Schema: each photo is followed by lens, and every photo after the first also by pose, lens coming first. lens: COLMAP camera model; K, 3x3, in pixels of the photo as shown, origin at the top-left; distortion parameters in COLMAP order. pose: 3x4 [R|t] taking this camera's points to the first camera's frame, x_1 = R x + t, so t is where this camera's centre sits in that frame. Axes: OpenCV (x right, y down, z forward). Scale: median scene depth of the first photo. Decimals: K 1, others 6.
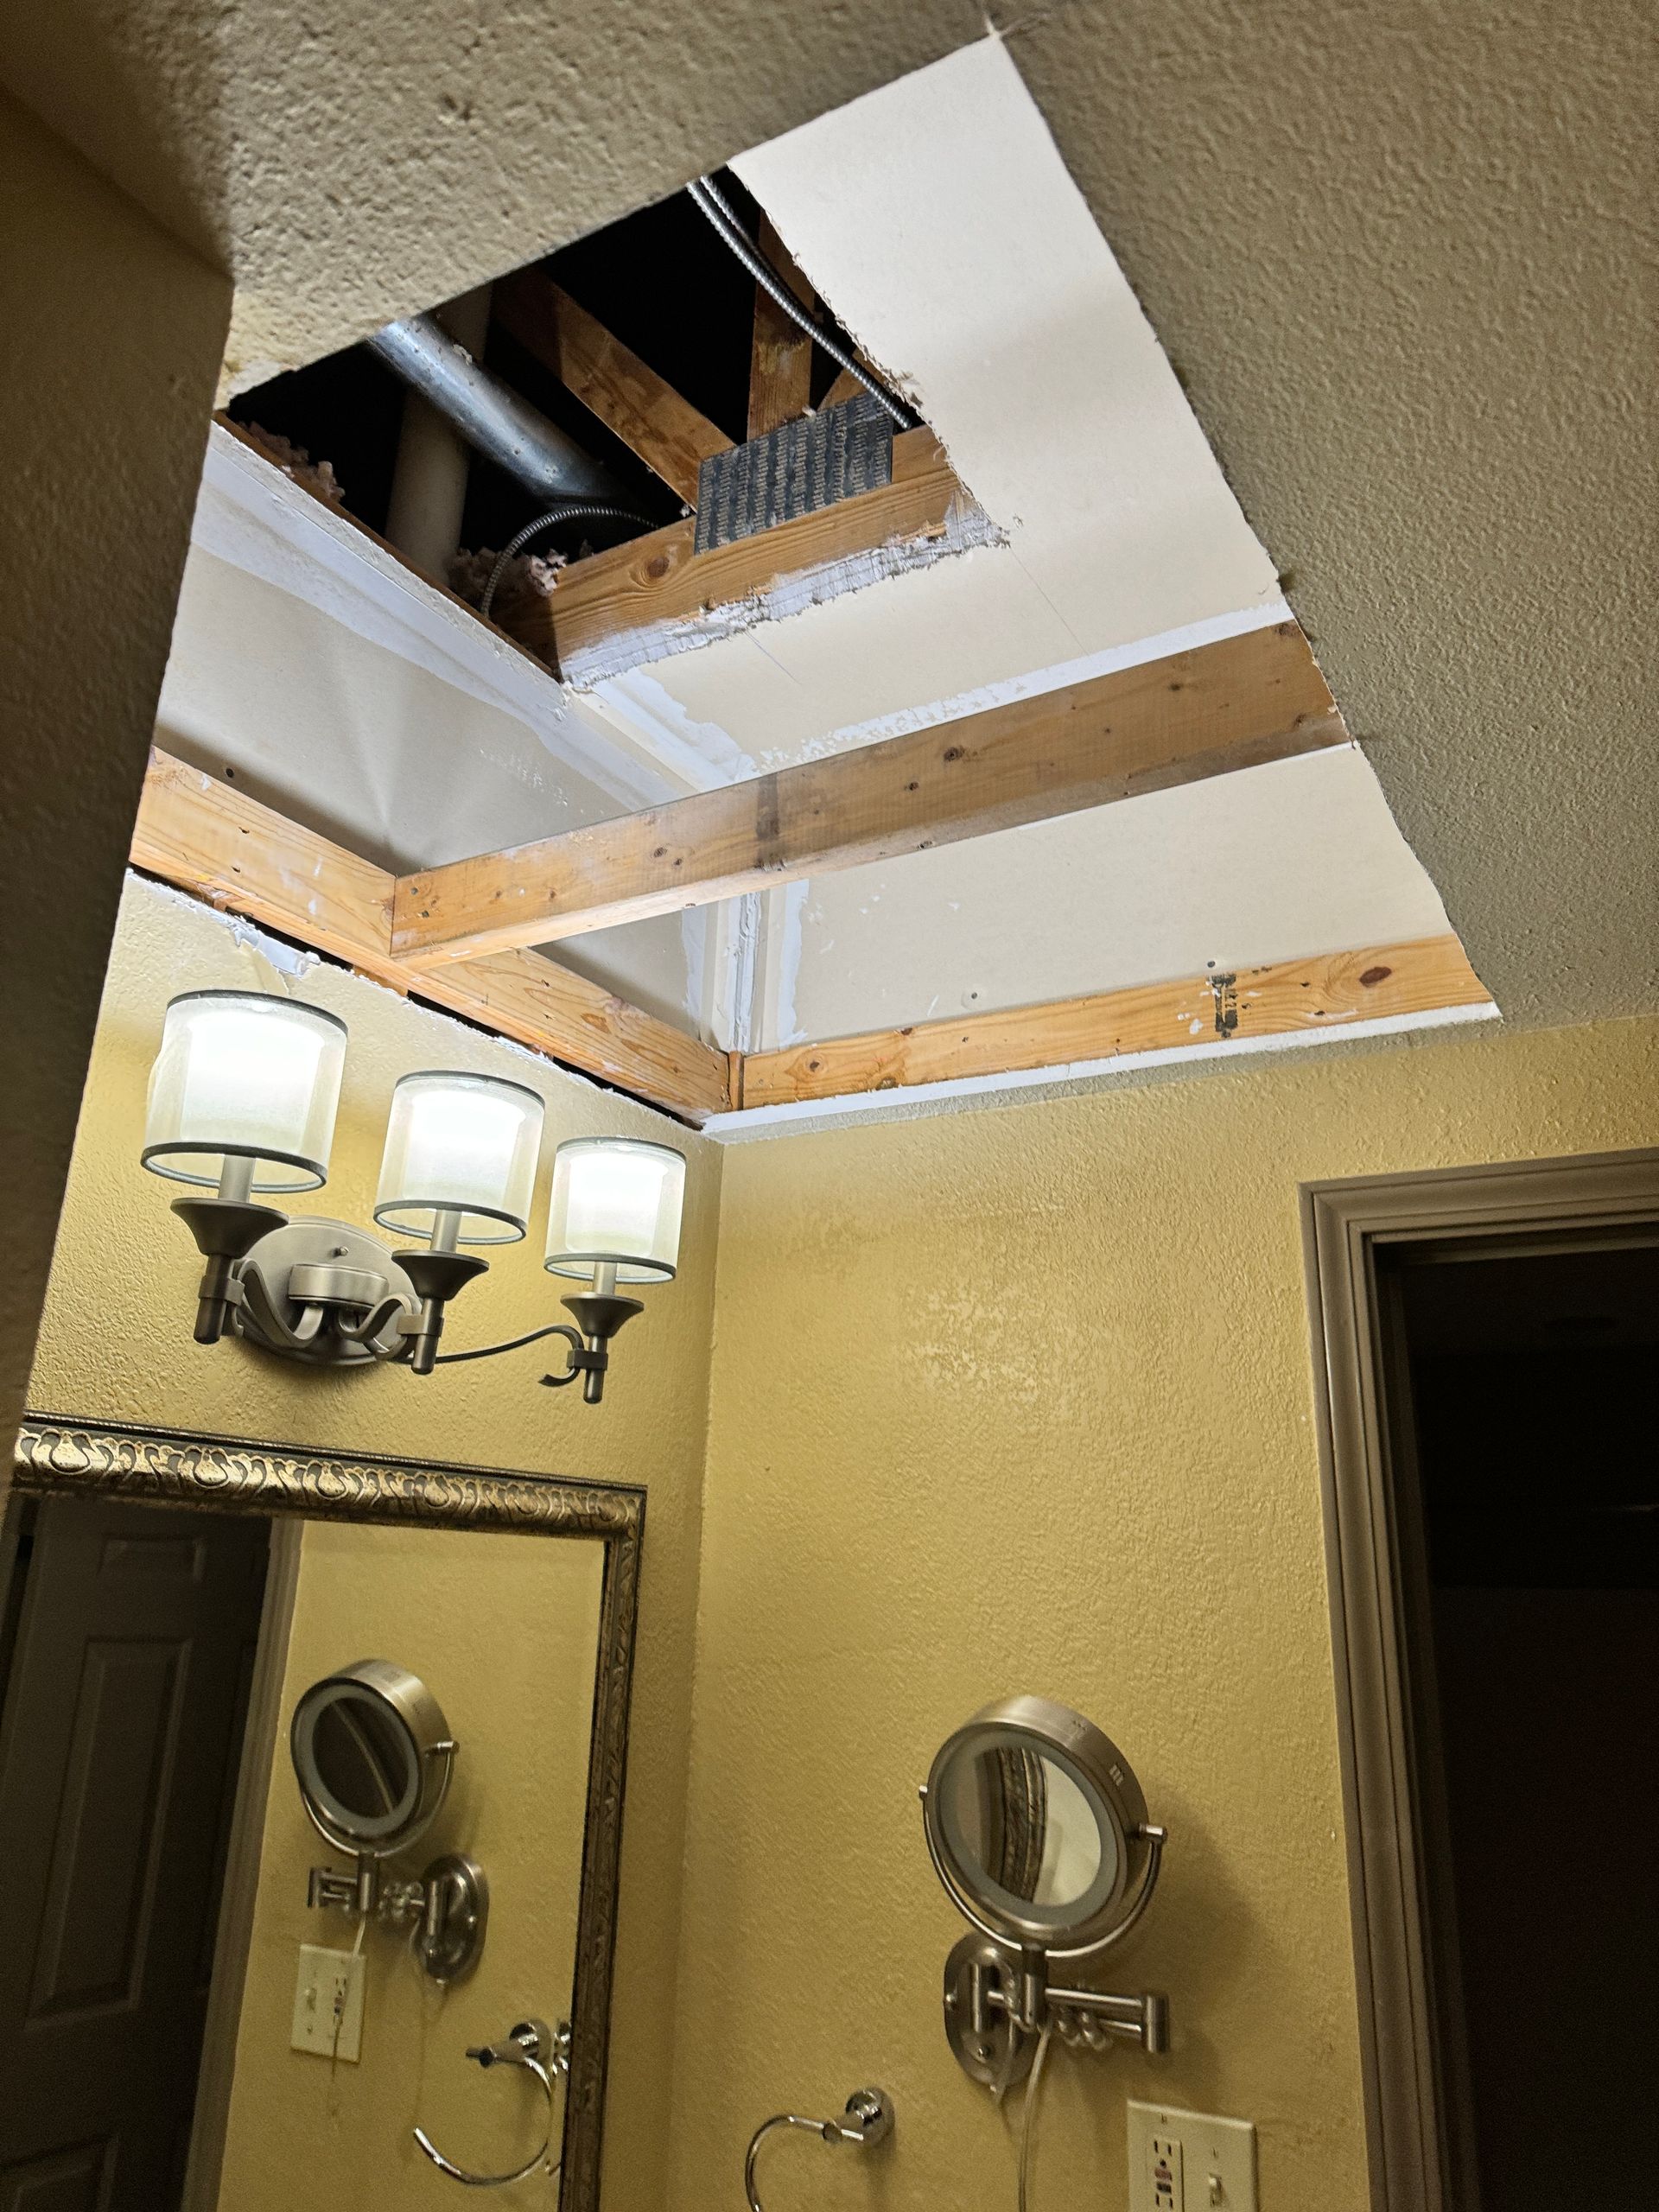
lens RADIAL K [[1579.9, 0, 843.8], [0, 1579.9, 1108.0], [0, 0, 1]] dist [0.040798, -0.046035]
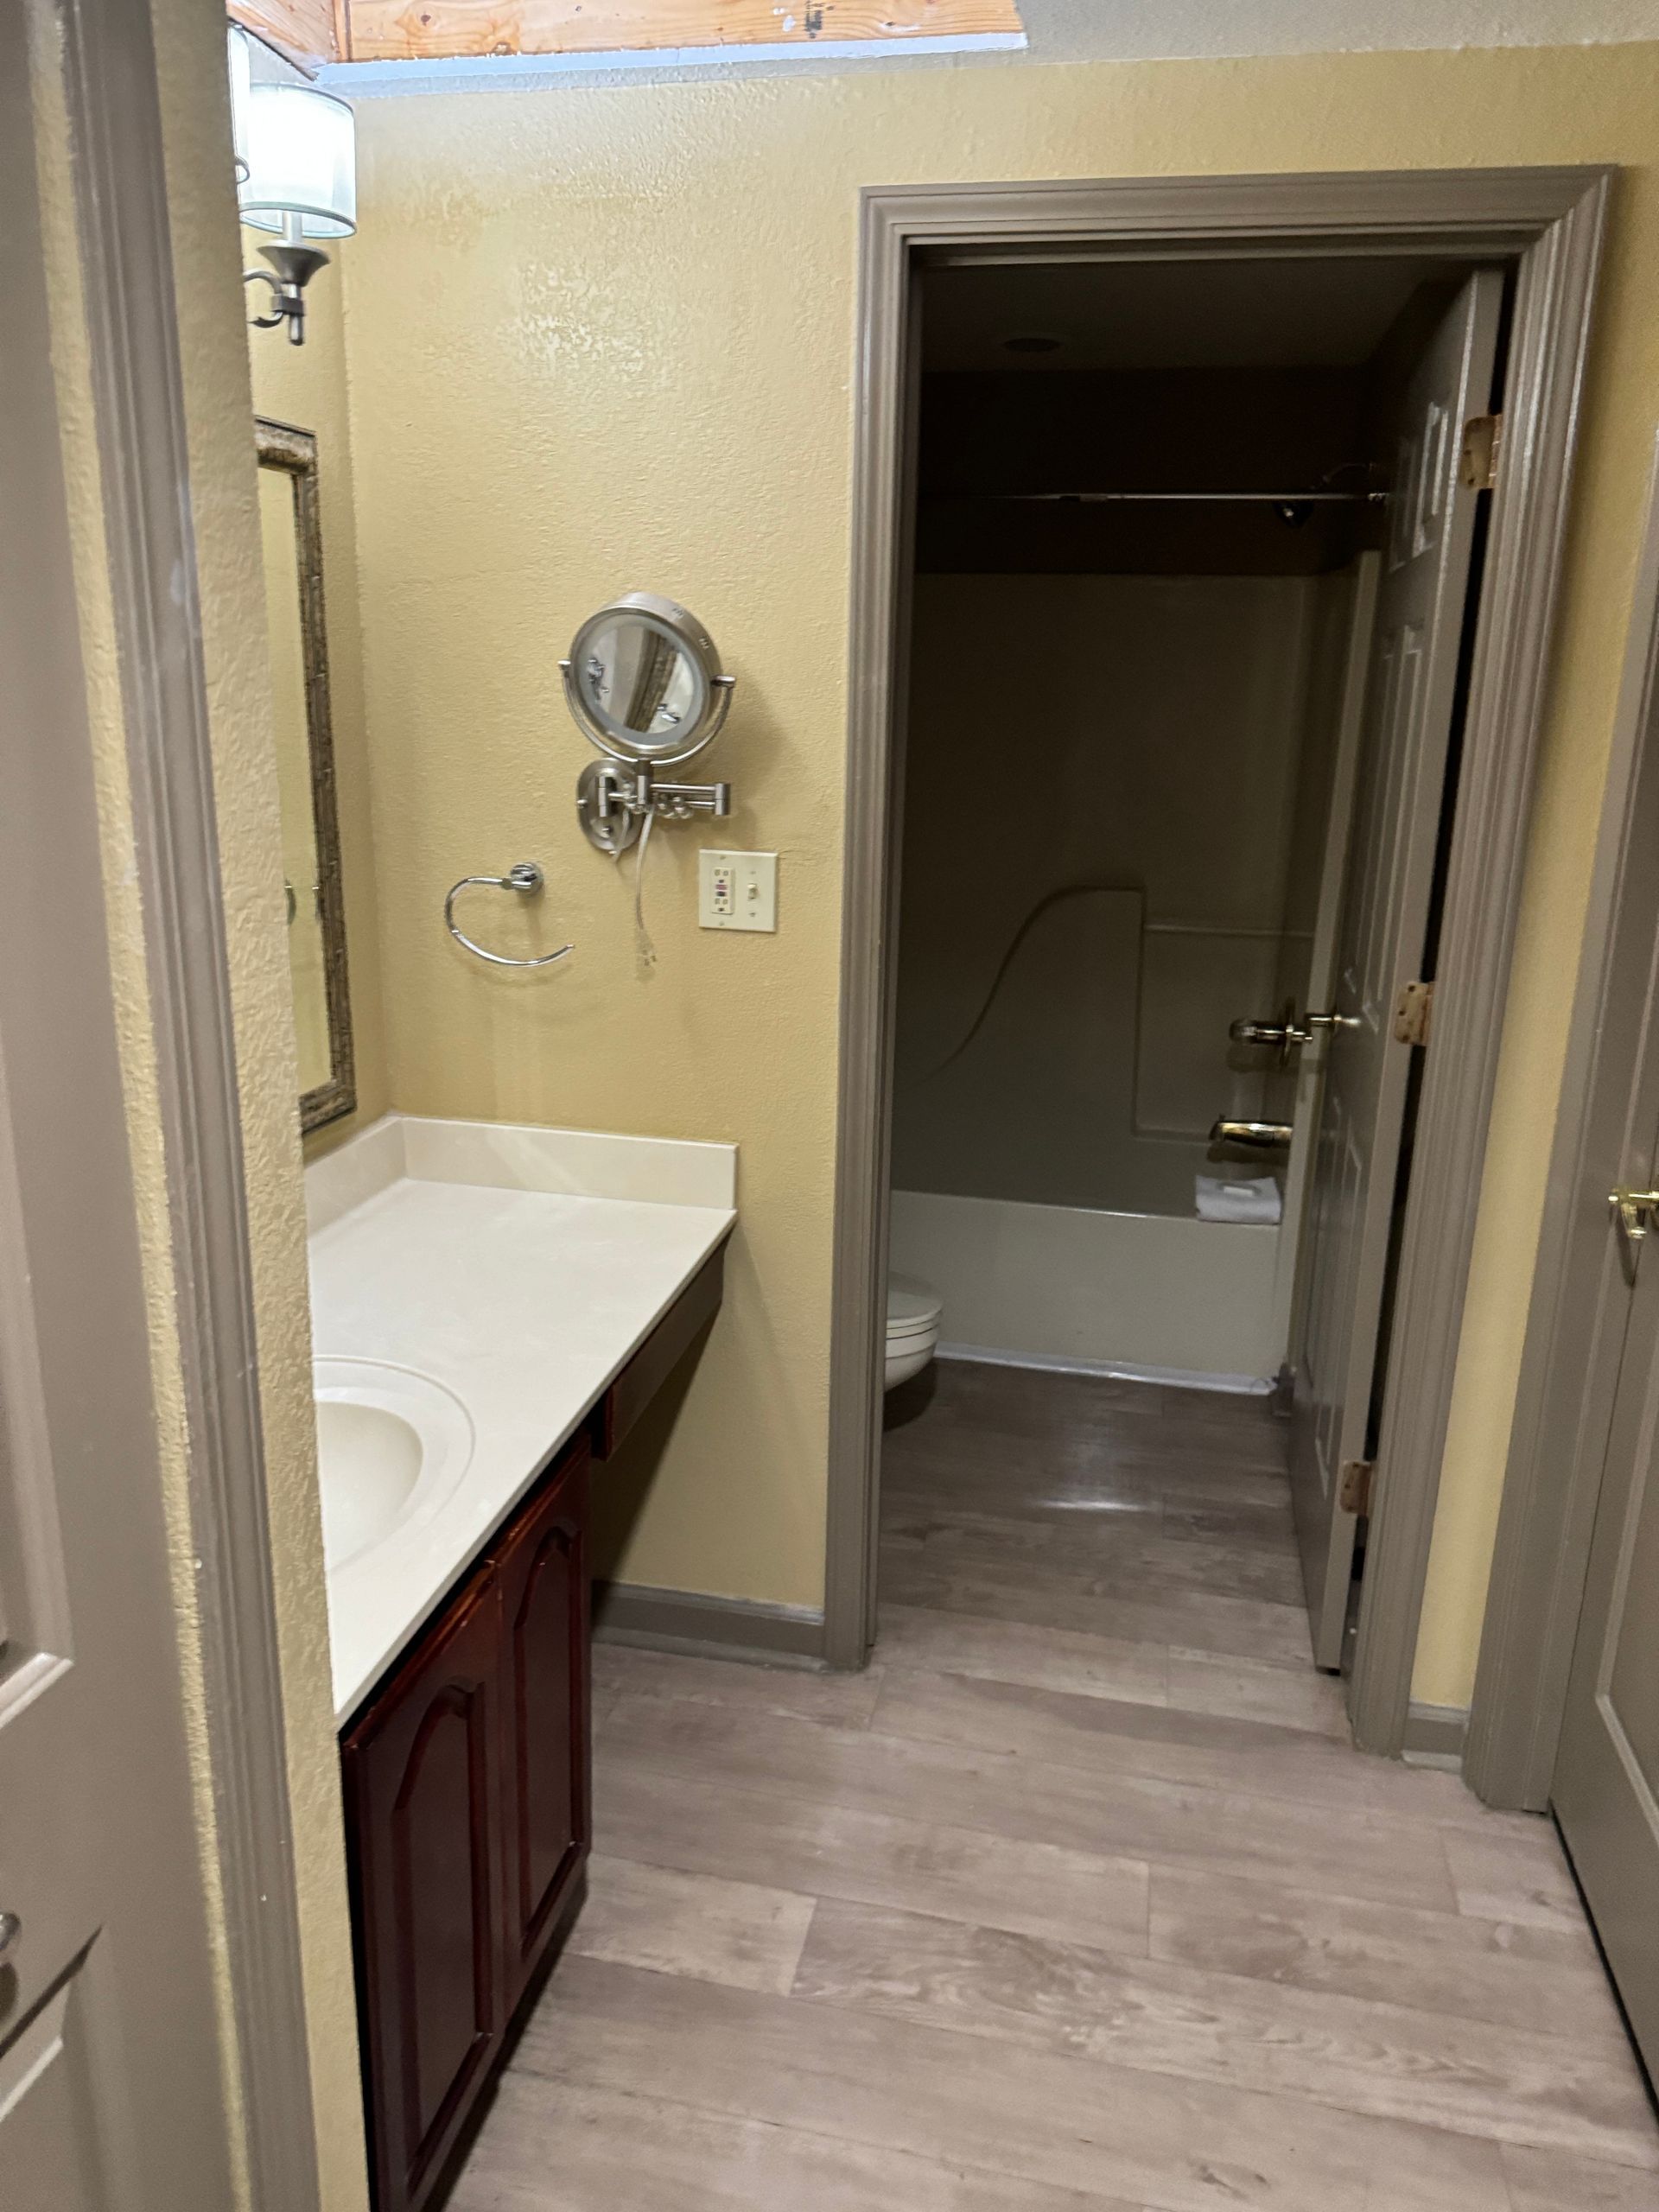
lens RADIAL K [[1496.5, 0, 829.5], [0, 1496.5, 1106.0], [0, 0, 1]] dist [0.002280, 0.005648]
pose [[0.949635, -0.094402, 0.298799, -0.159101], [-0.090227, 0.830783, 0.549234, 0.001639], [-0.300086, -0.548532, 0.780424, -0.324726]]
